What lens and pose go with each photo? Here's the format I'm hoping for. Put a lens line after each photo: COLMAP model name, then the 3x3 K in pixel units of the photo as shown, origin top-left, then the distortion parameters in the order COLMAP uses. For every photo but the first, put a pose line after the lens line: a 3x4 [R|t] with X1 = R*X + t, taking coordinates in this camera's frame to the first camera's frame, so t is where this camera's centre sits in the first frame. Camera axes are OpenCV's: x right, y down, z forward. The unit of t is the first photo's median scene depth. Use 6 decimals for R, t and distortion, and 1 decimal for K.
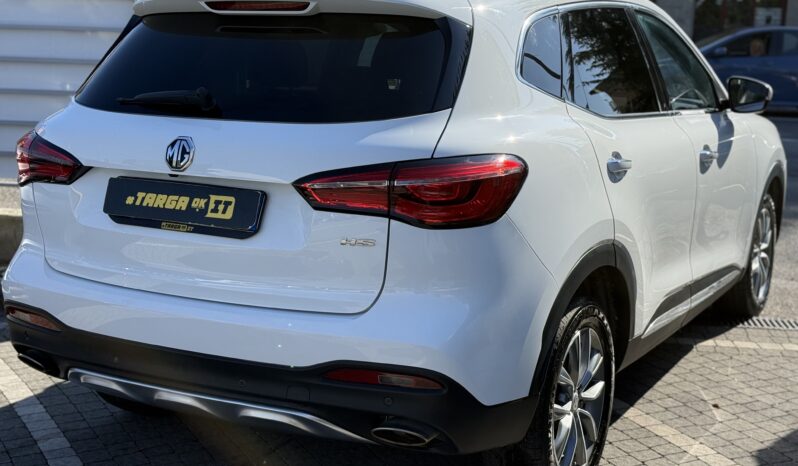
lens RADIAL K [[1137.1, 0, 399.0], [0, 1137.1, 233.0], [0, 0, 1]] dist [0.084630, 0.039225]
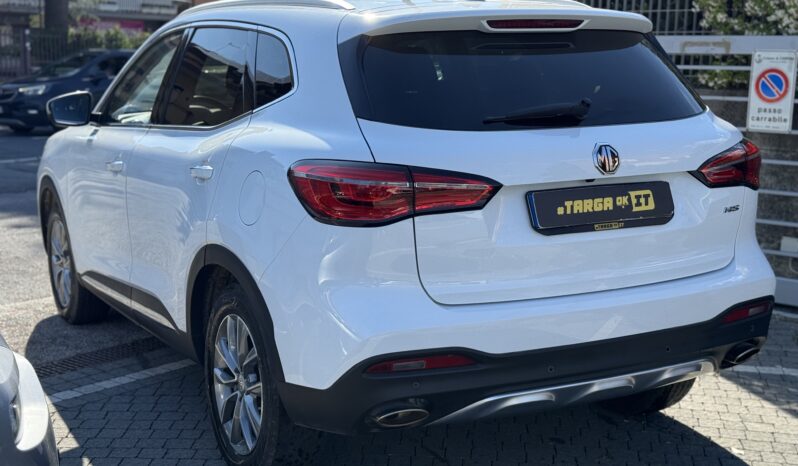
lens RADIAL K [[1137.1, 0, 399.0], [0, 1137.1, 233.0], [0, 0, 1]] dist [0.084630, 0.039225]
pose [[0.542685, -0.151579, 0.826146, -1.210422], [0.168411, 0.983244, 0.069777, -0.109014], [-0.822880, 0.101265, 0.559119, 0.562547]]
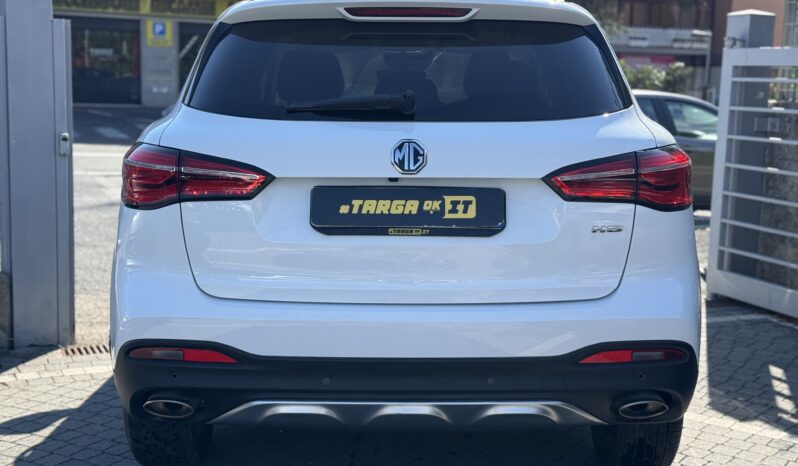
lens RADIAL K [[1137.1, 0, 399.0], [0, 1137.1, 233.0], [0, 0, 1]] dist [0.084630, 0.039225]
pose [[0.873052, -0.067760, 0.482897, -0.676025], [0.091637, 0.995453, -0.025993, 0.020489], [-0.478940, 0.066944, 0.875292, 0.154991]]
